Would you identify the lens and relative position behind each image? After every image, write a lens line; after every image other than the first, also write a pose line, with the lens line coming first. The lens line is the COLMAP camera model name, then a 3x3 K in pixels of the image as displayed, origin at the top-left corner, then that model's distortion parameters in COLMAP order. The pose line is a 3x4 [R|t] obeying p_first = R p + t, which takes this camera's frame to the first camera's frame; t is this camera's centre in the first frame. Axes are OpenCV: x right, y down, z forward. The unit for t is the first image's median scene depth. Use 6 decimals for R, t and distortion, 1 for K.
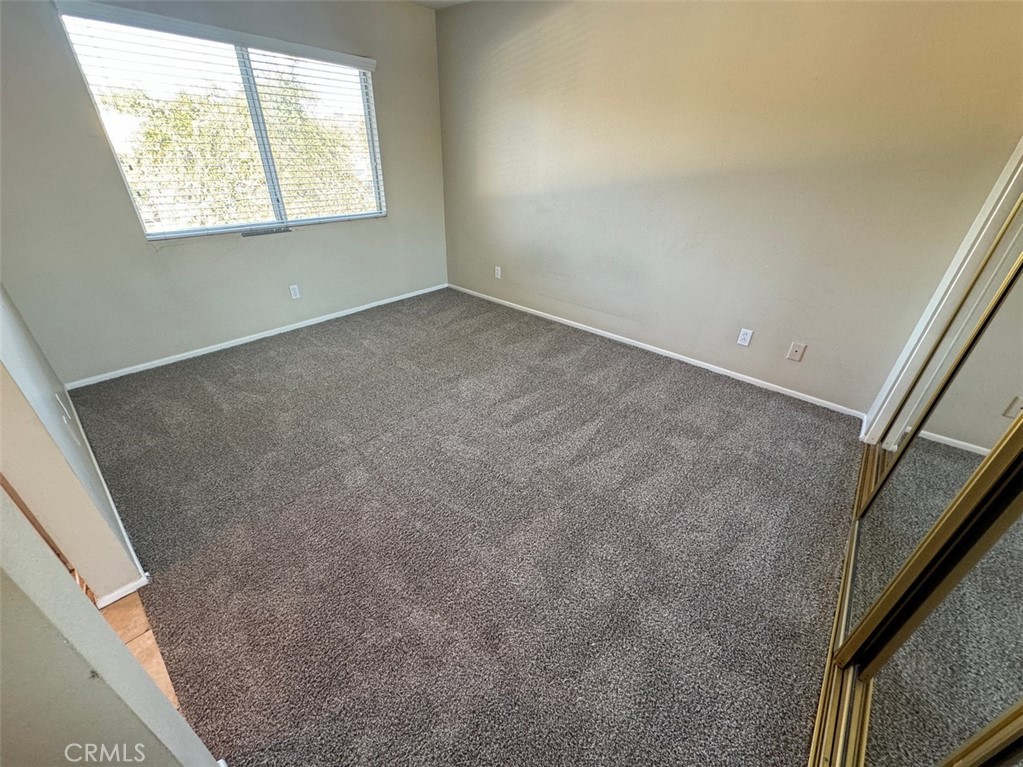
lens RADIAL K [[407.6, 0, 511.5], [0, 407.6, 382.6], [0, 0, 1]] dist [-0.003040, 0.000876]
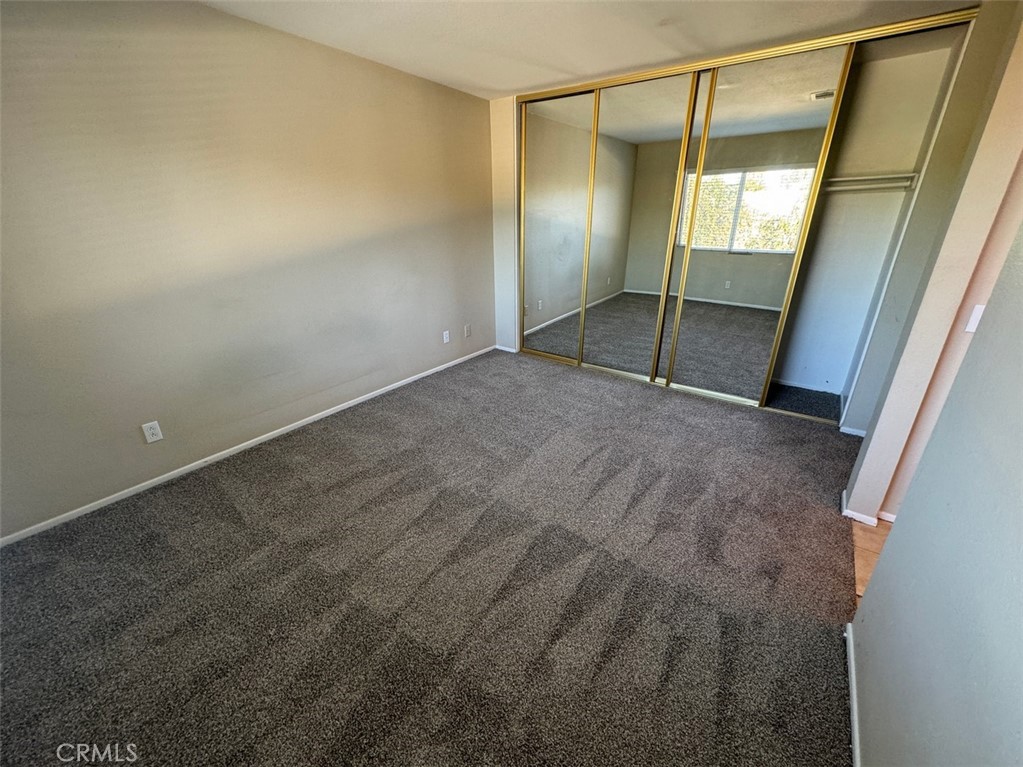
lens RADIAL K [[407.6, 0, 511.5], [0, 407.6, 382.6], [0, 0, 1]] dist [-0.003040, 0.000876]
pose [[-0.084598, -0.404340, 0.910688, -0.740061], [0.498156, 0.774381, 0.390096, -0.394759], [-0.862951, 0.486666, 0.135913, 0.633421]]
